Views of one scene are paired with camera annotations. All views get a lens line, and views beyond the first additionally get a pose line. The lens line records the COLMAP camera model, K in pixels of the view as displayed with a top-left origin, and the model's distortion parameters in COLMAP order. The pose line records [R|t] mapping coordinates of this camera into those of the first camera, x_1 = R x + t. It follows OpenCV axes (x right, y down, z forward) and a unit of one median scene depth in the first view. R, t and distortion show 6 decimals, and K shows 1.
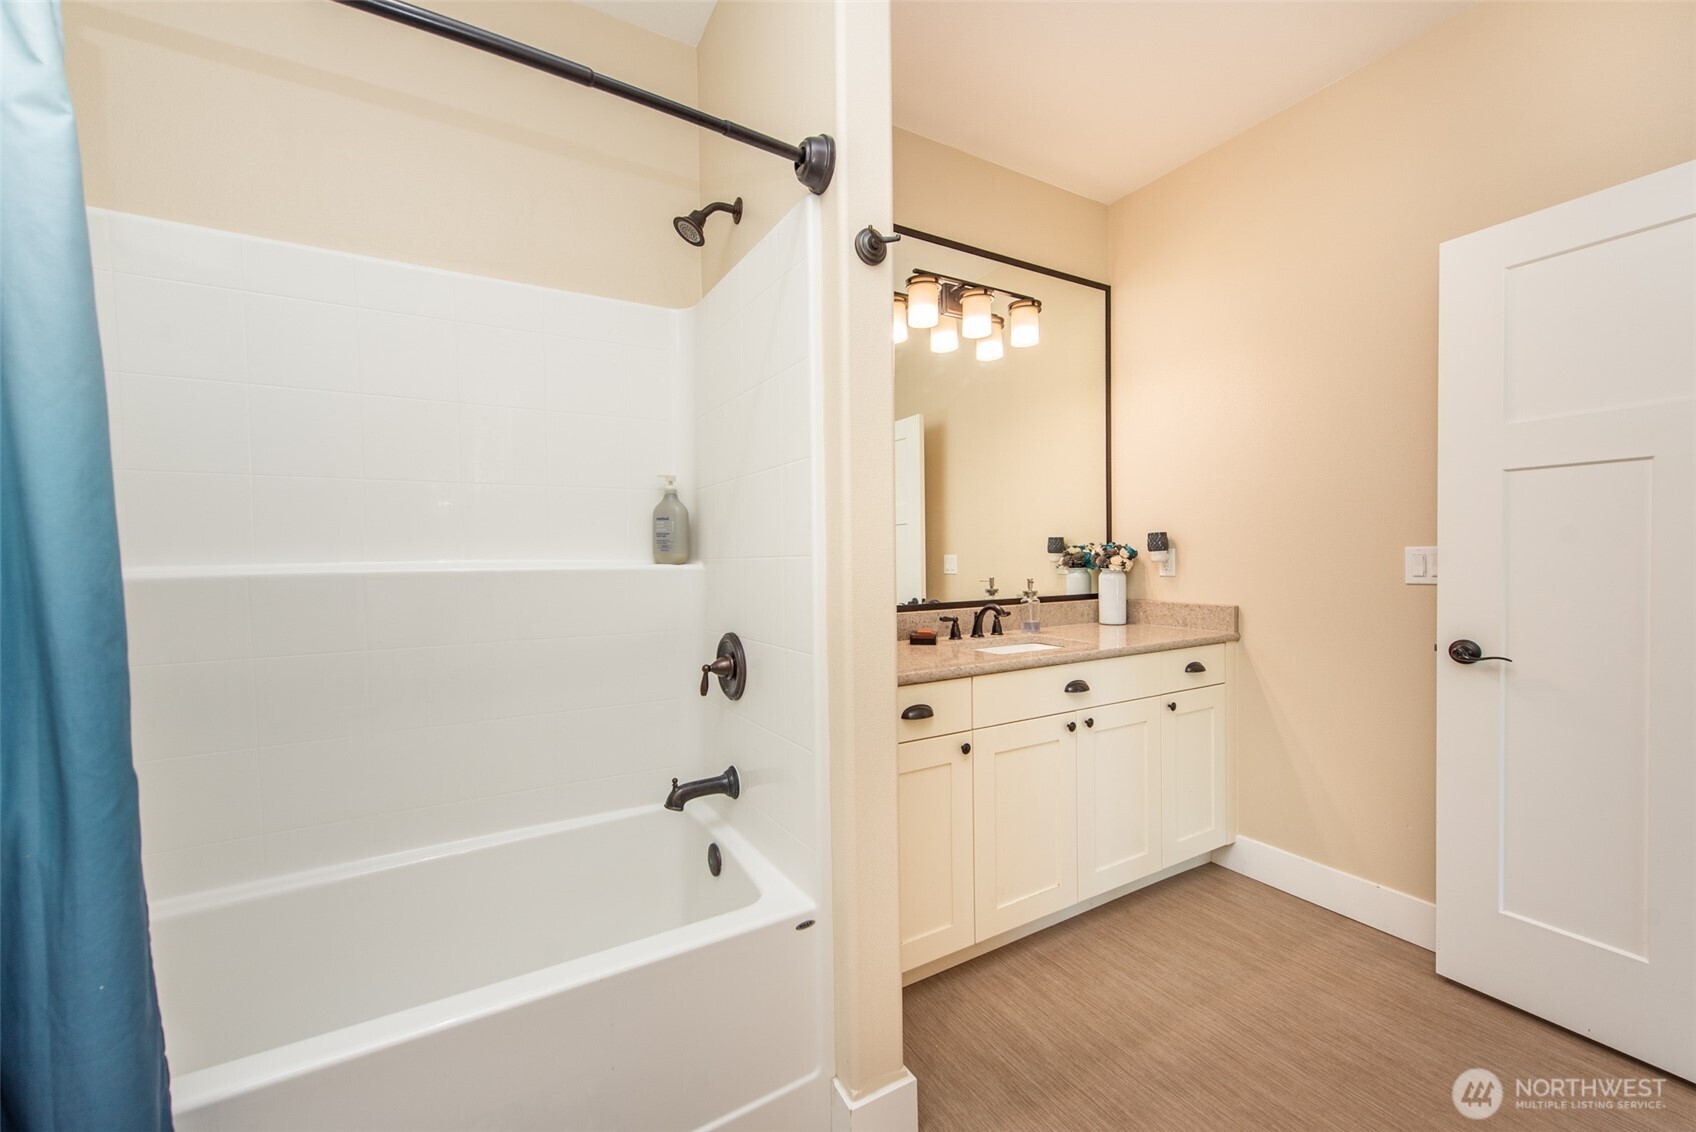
lens RADIAL K [[662.5, 0, 847.4], [0, 662.5, 569.0], [0, 0, 1]] dist [0.002987, -0.000366]
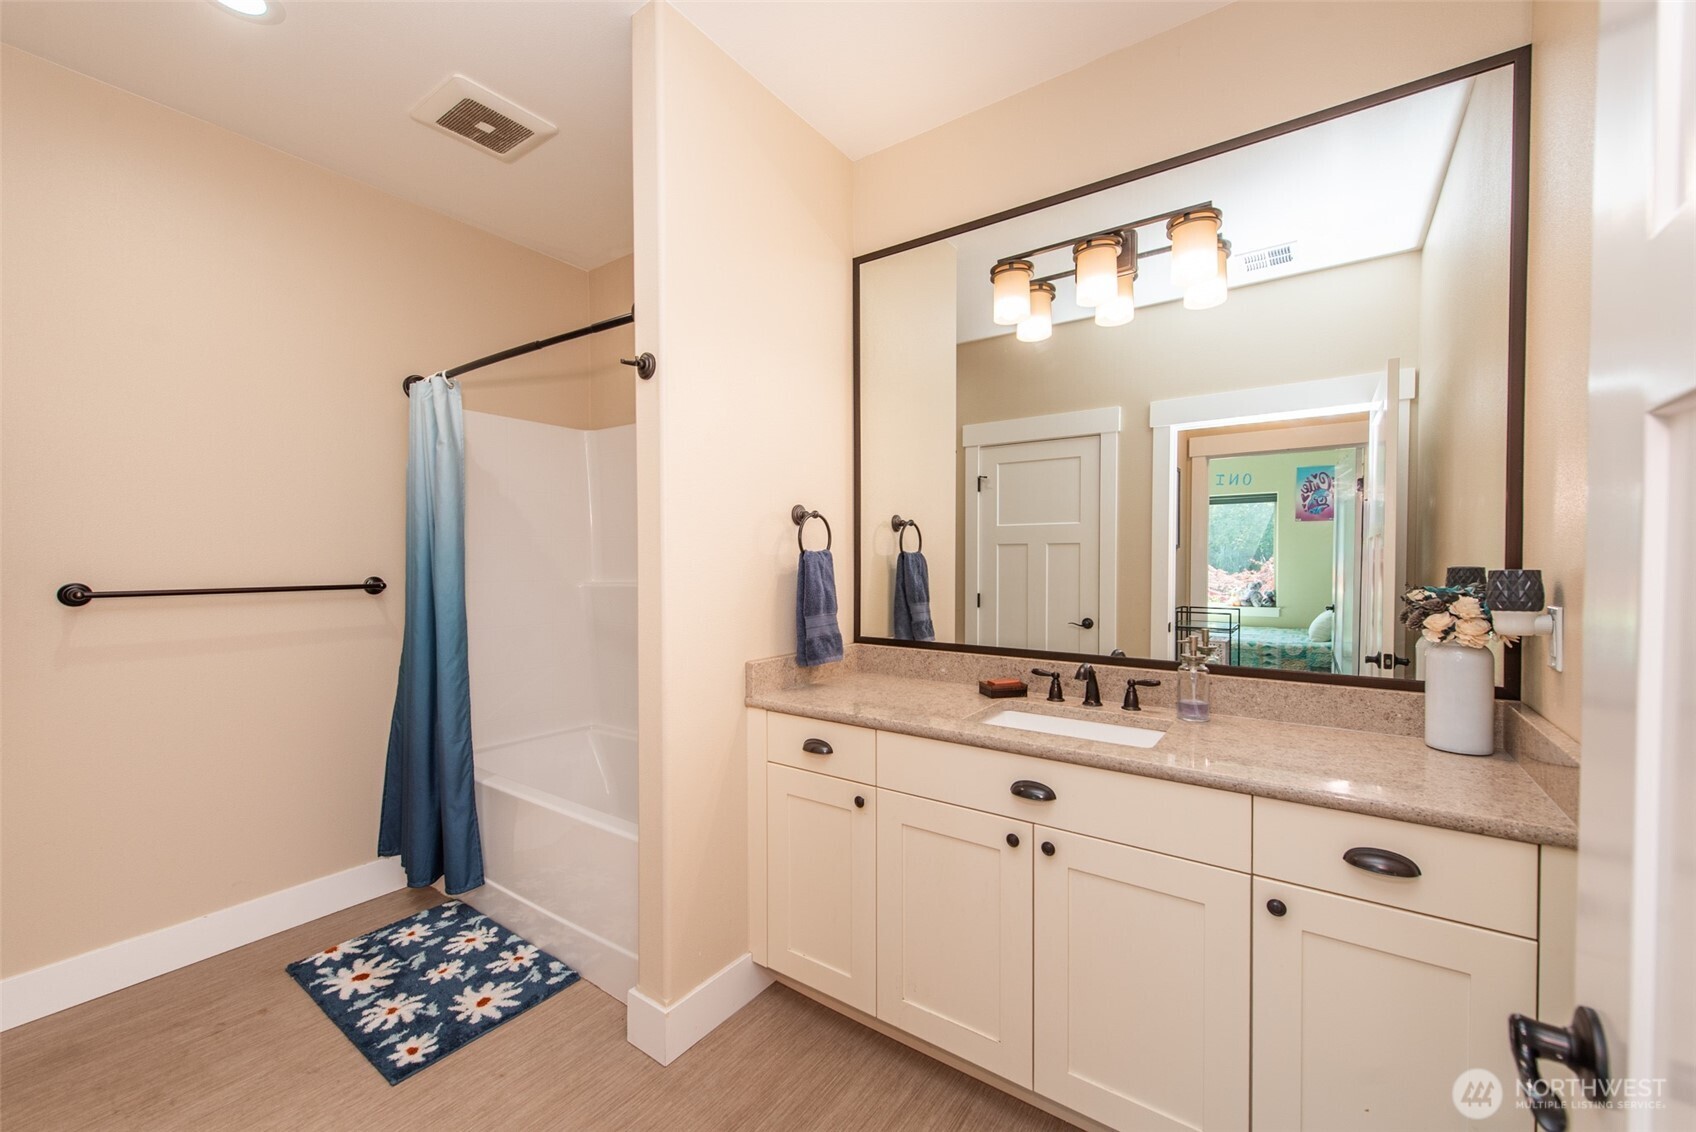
lens RADIAL K [[676.0, 0, 842.4], [0, 676.0, 570.0], [0, 0, 1]] dist [0.000297, -0.000067]
pose [[0.405657, 0.030354, -0.913521, 0.789648], [-0.020164, 0.999502, 0.024256, -0.063269], [0.913803, 0.008580, 0.406067, 0.440345]]
